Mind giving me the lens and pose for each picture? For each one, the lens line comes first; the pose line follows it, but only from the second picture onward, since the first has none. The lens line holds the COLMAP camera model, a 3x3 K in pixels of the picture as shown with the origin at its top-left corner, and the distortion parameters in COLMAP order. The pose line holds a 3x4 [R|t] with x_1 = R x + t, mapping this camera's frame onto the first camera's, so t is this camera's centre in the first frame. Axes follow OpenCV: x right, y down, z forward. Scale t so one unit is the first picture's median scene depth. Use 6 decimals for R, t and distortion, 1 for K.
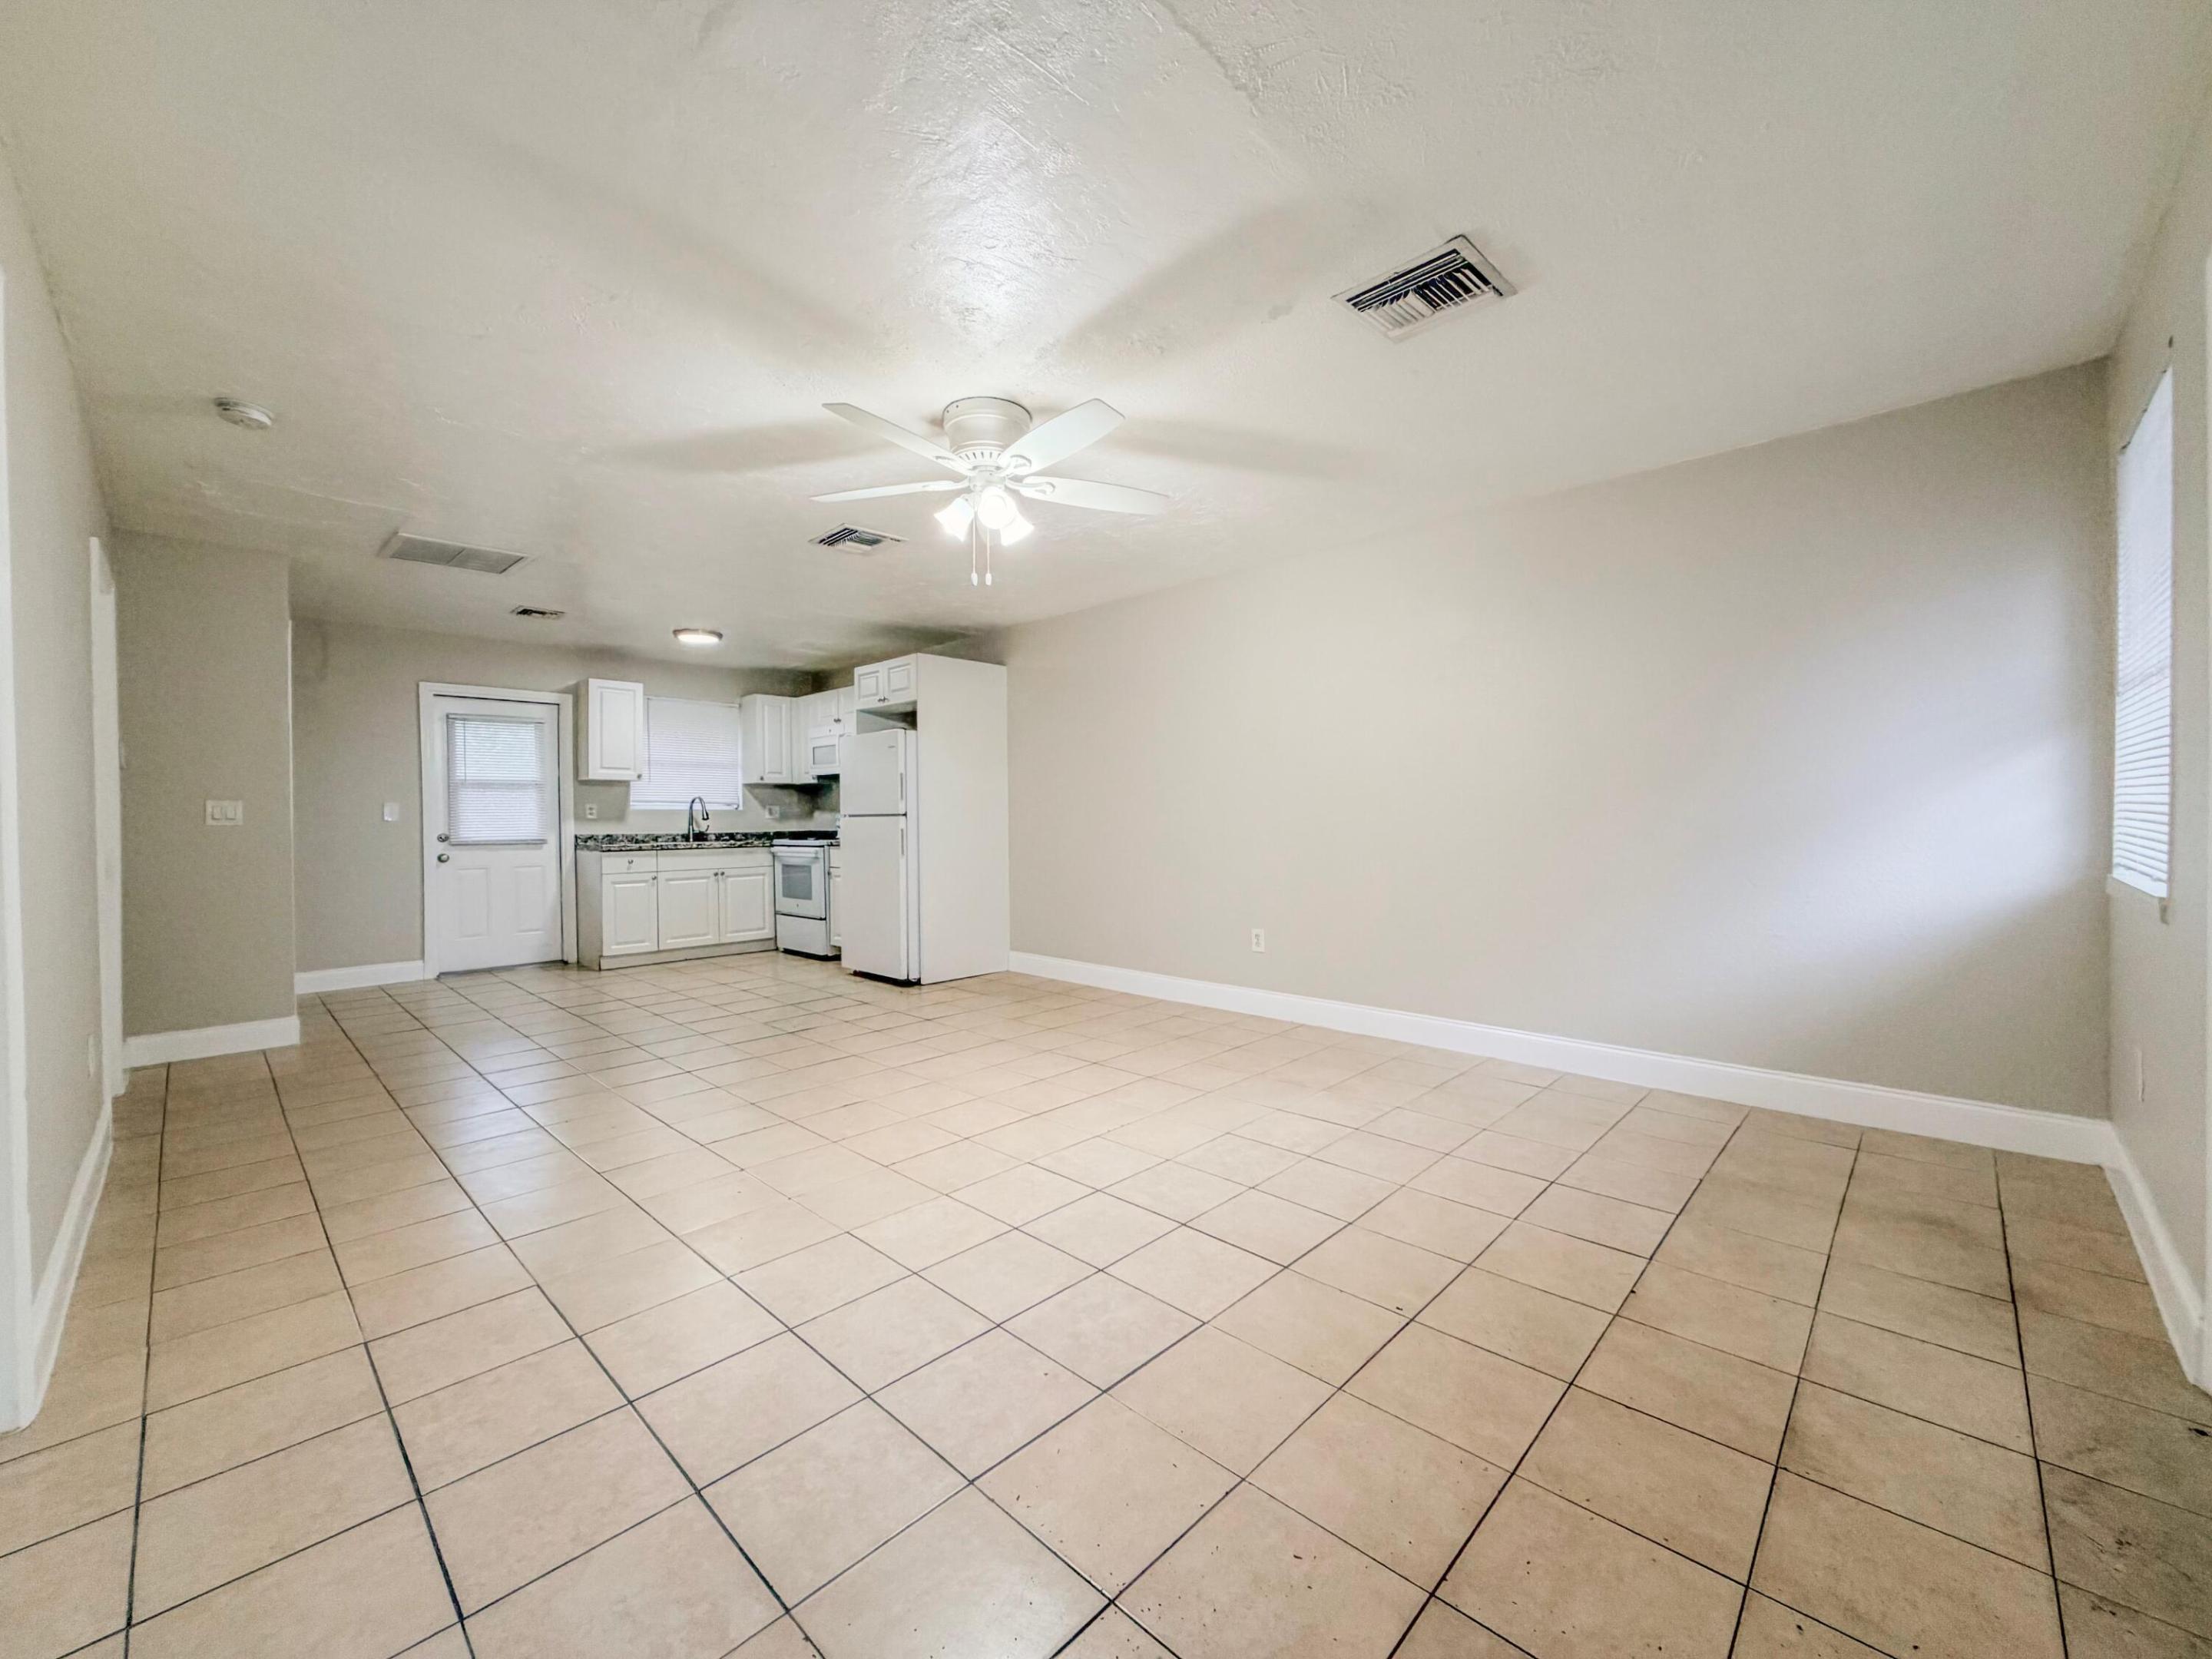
lens RADIAL K [[877.6, 0, 1103.6], [0, 877.6, 829.3], [0, 0, 1]] dist [0.001474, -0.000178]
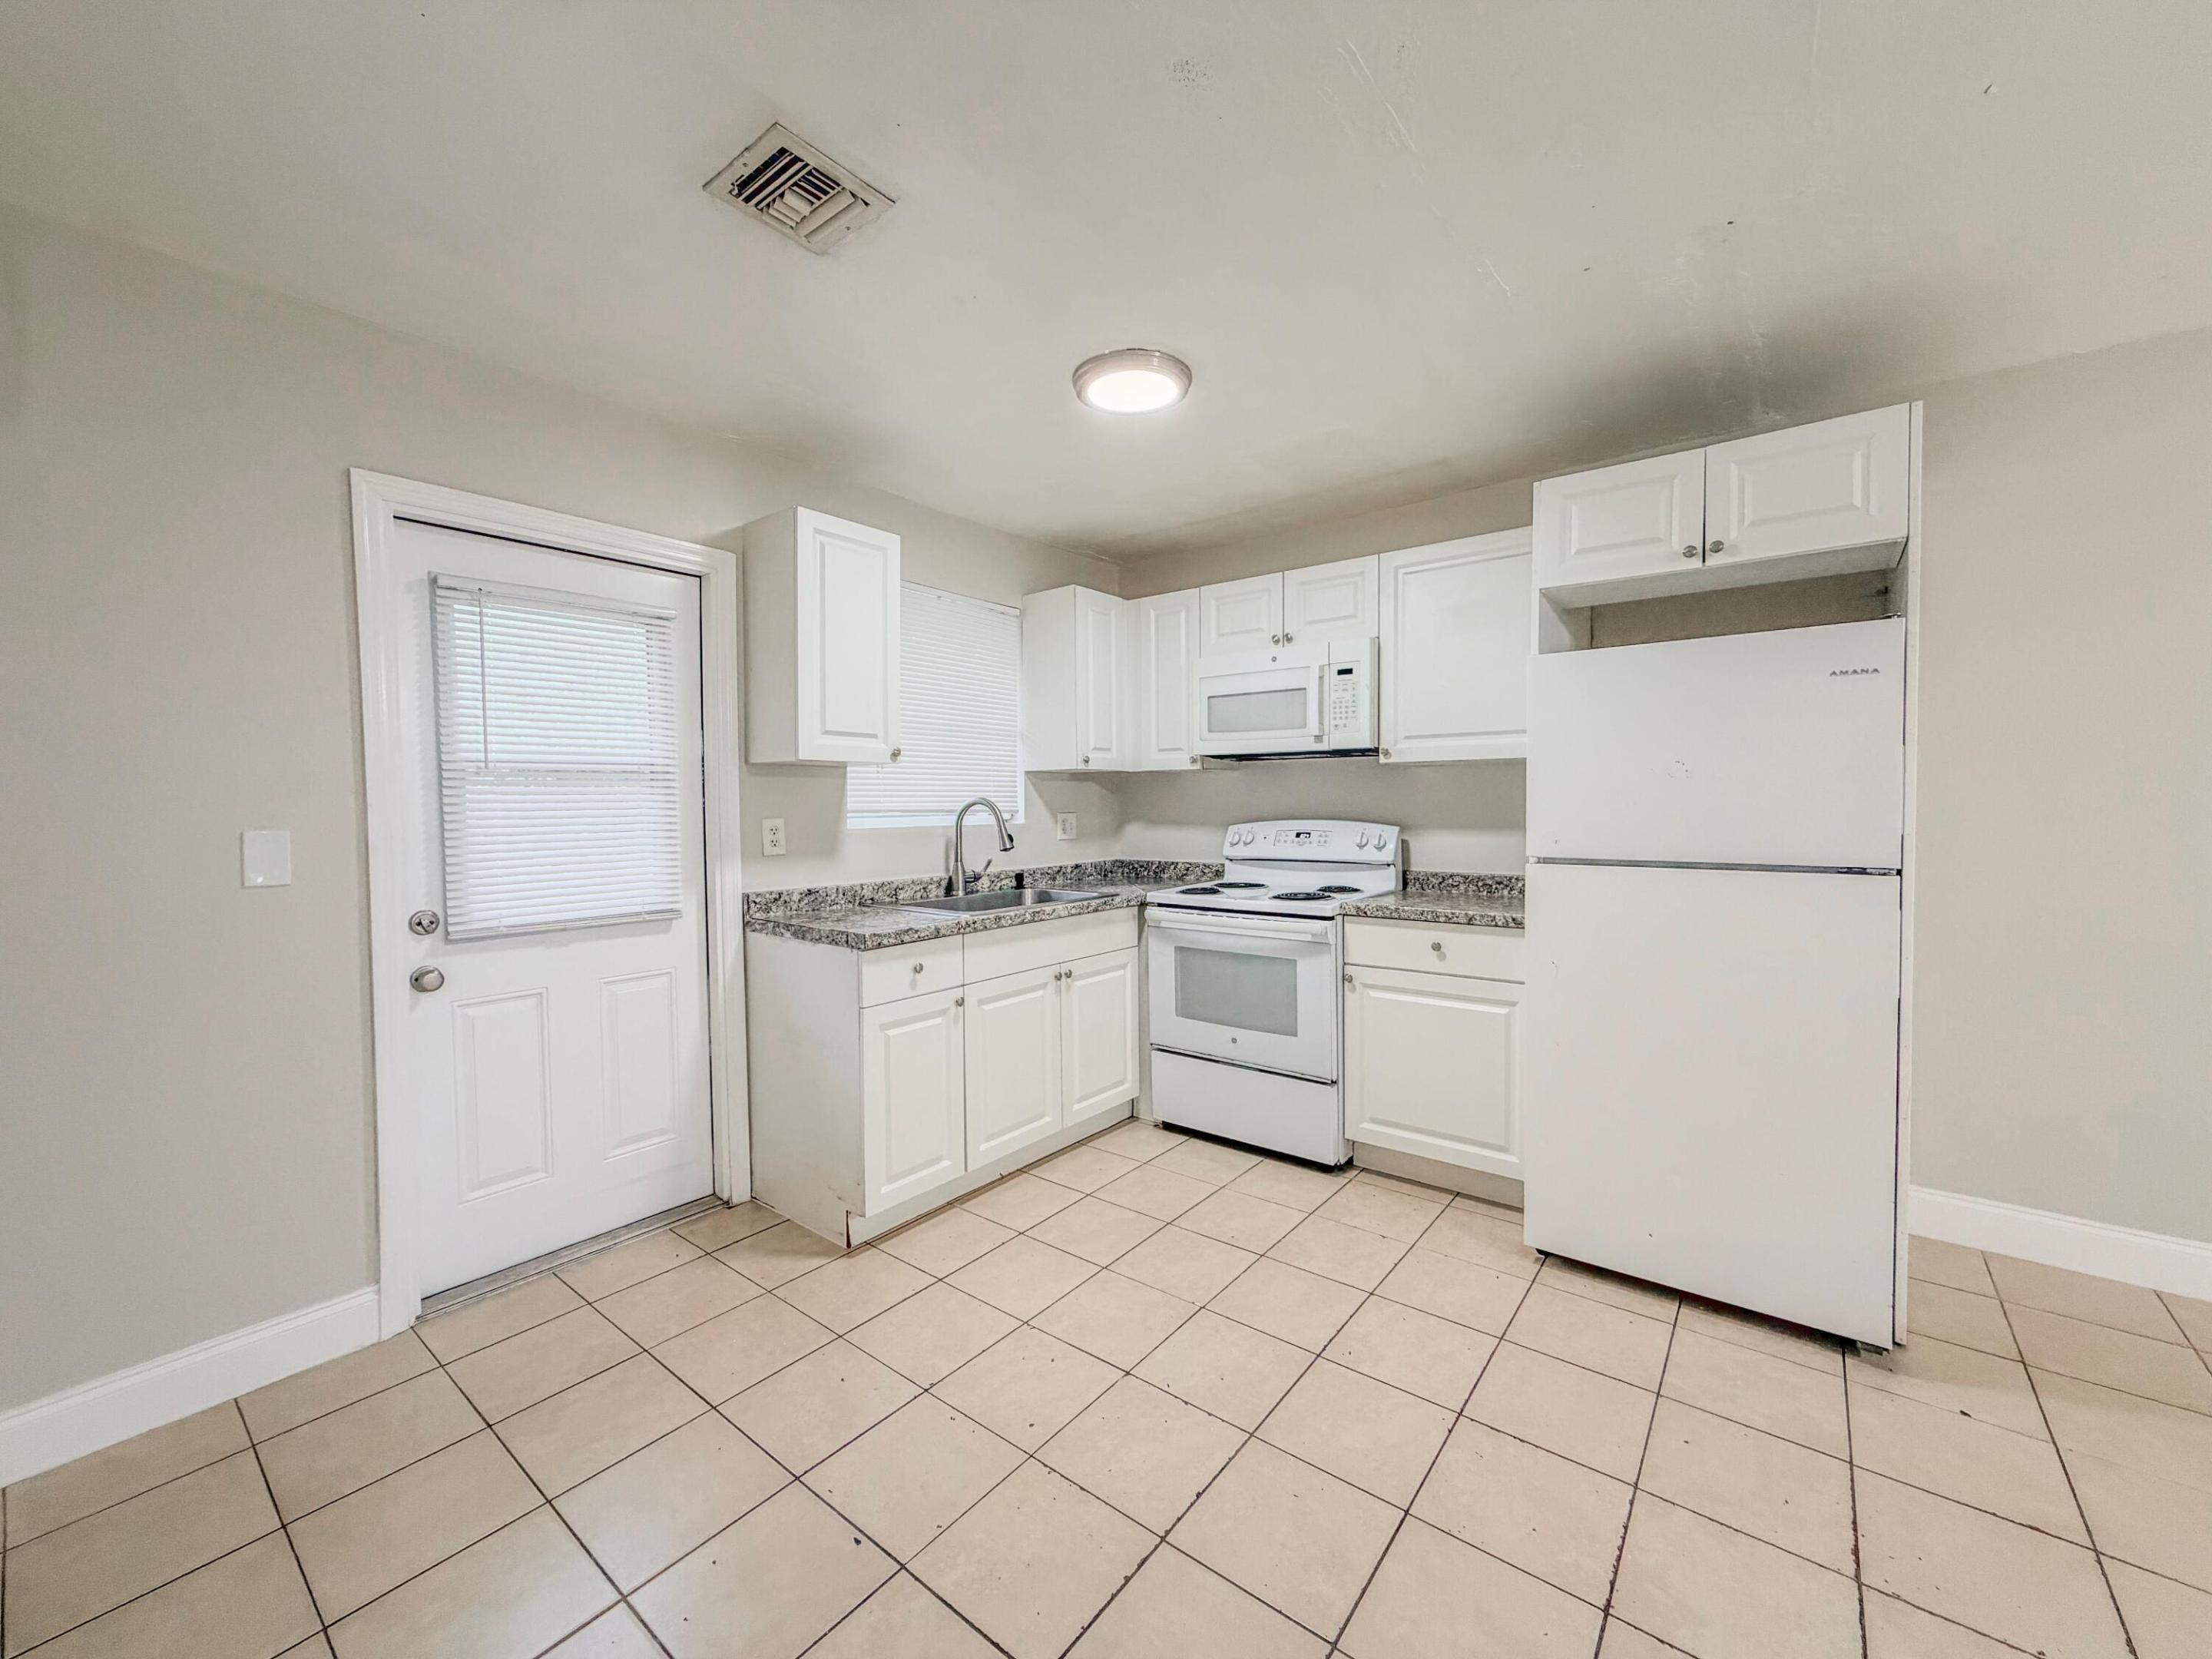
lens RADIAL K [[877.6, 0, 1103.6], [0, 877.6, 829.3], [0, 0, 1]] dist [0.001474, -0.000178]
pose [[0.995893, -0.000363, 0.090538, -0.478356], [-0.001399, 0.999811, 0.019396, -0.033310], [-0.090527, -0.019443, 0.995704, 0.581939]]
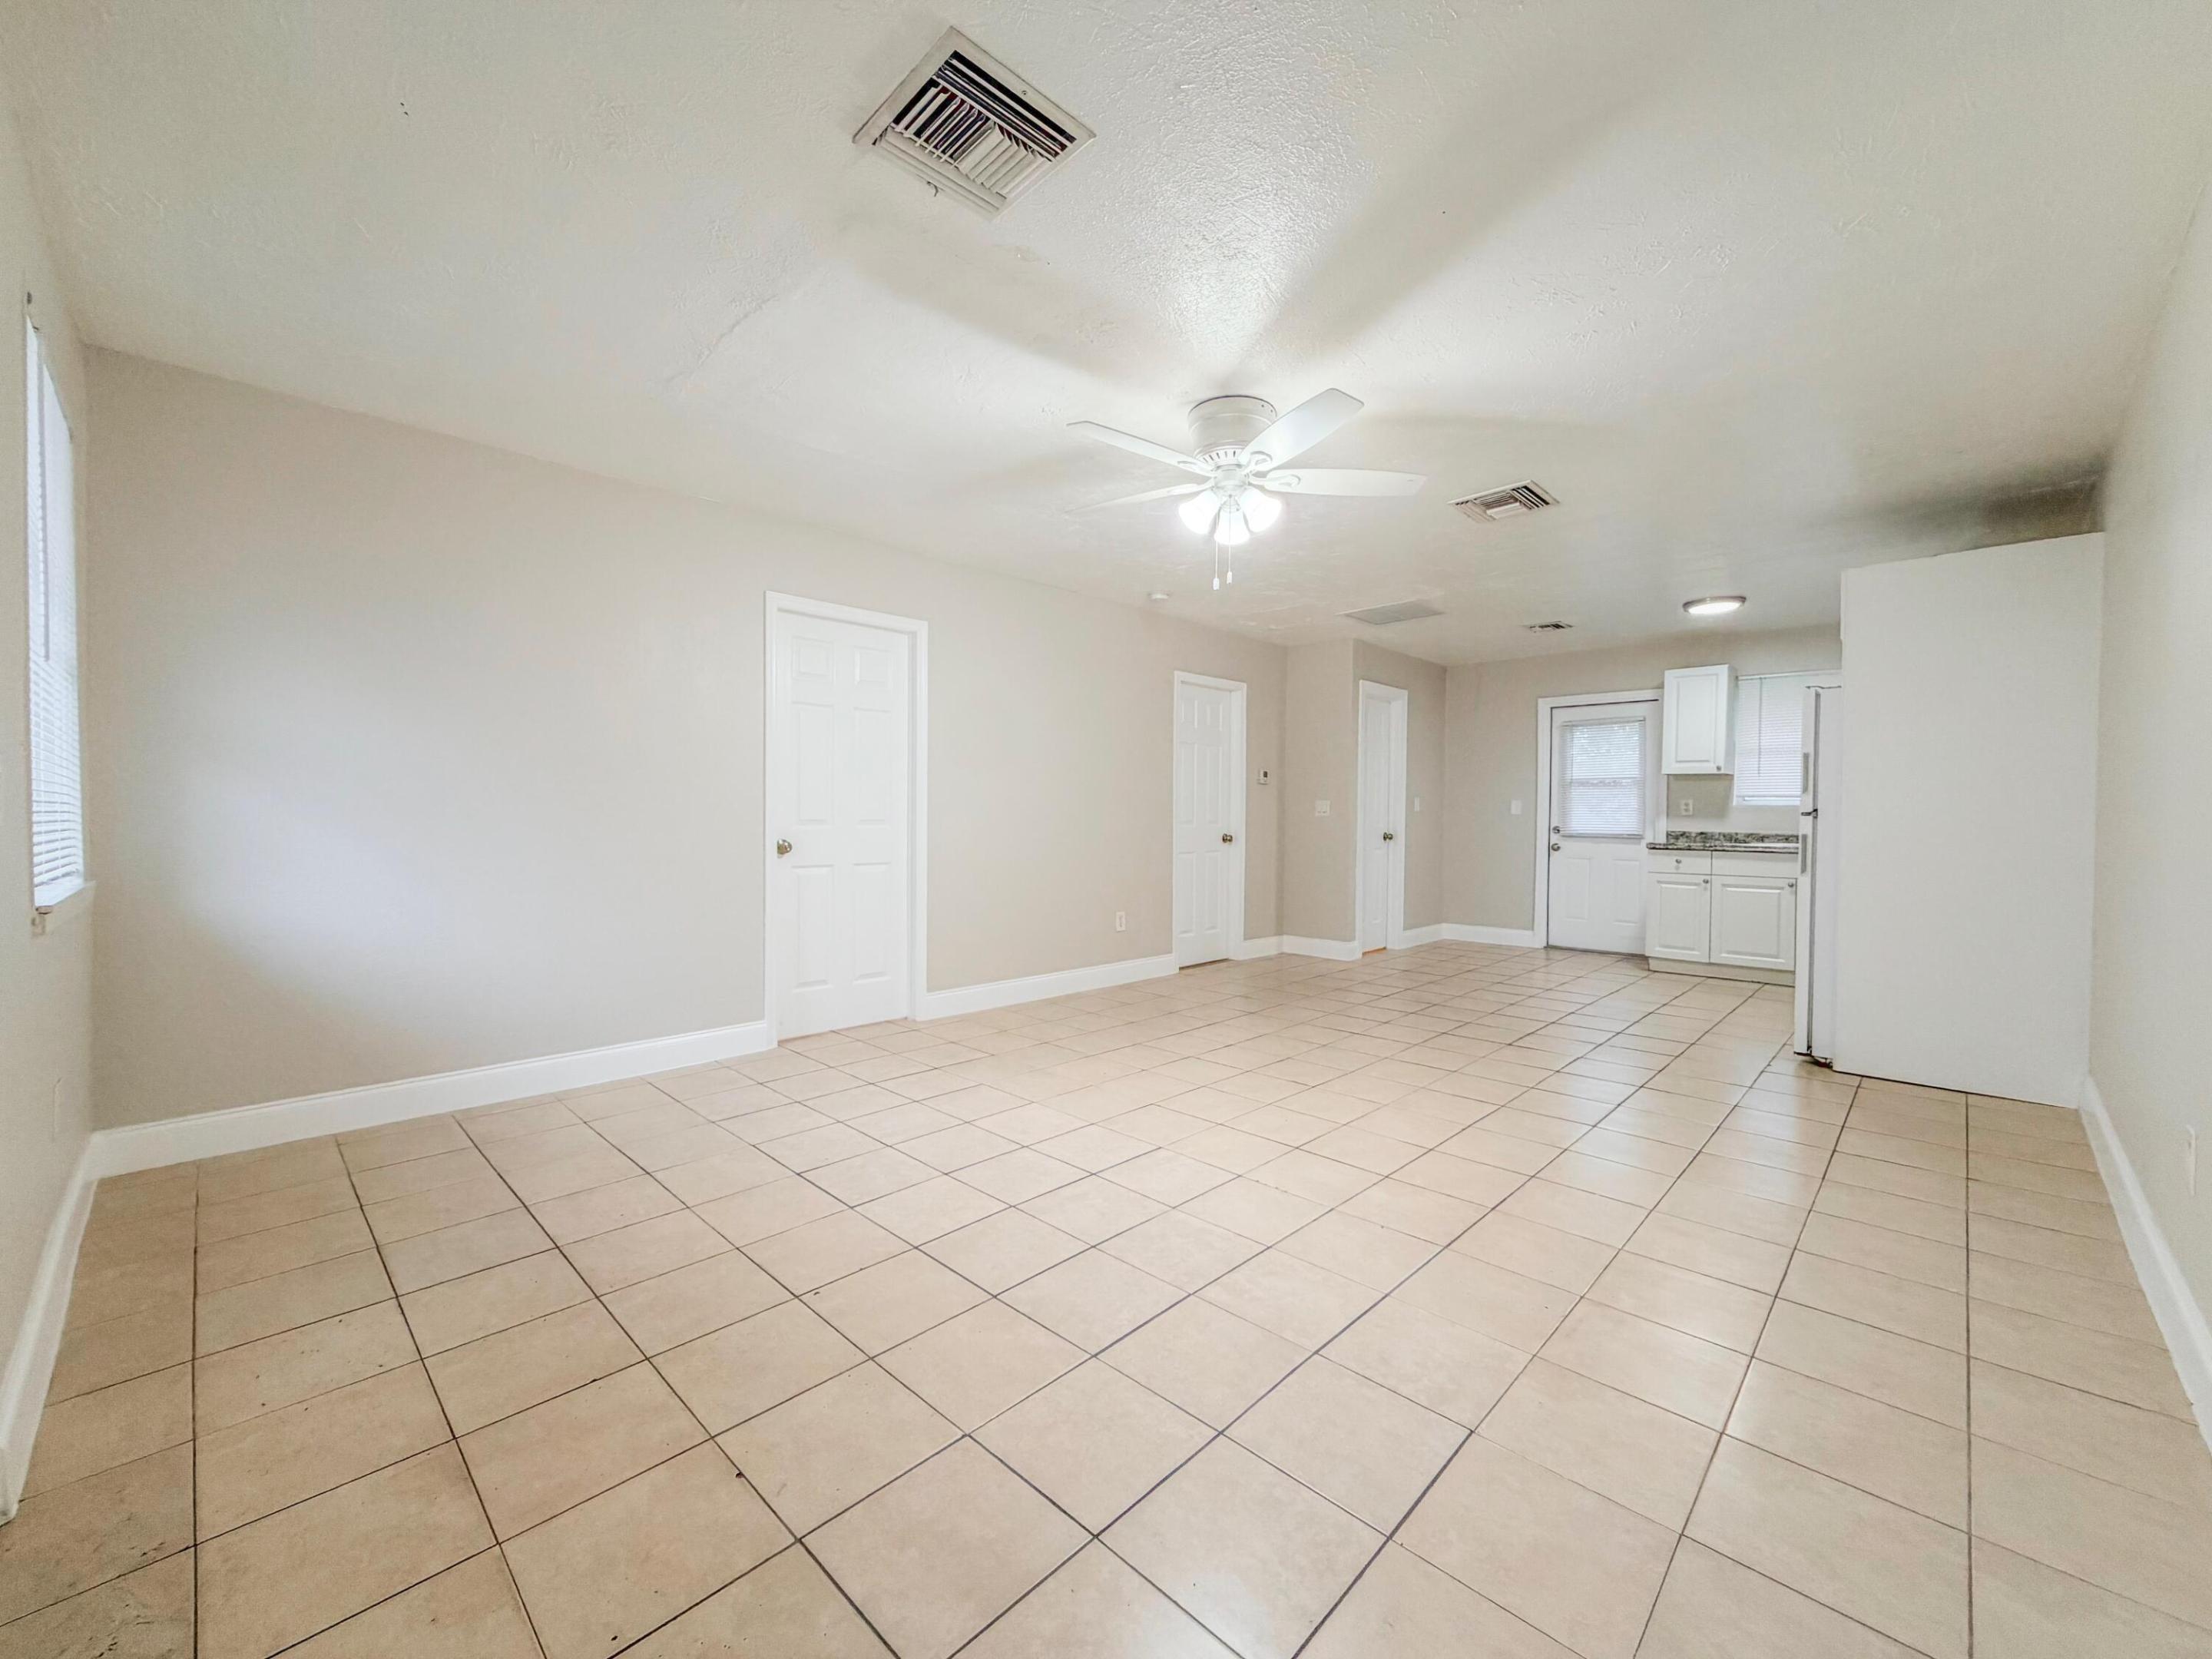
lens RADIAL K [[877.6, 0, 1103.6], [0, 877.6, 829.3], [0, 0, 1]] dist [0.001474, -0.000178]
pose [[-0.007344, 0.028041, -0.999580, 0.389163], [-0.021332, 0.999375, 0.028192, -0.010089], [0.999745, 0.021531, -0.006741, 0.384372]]
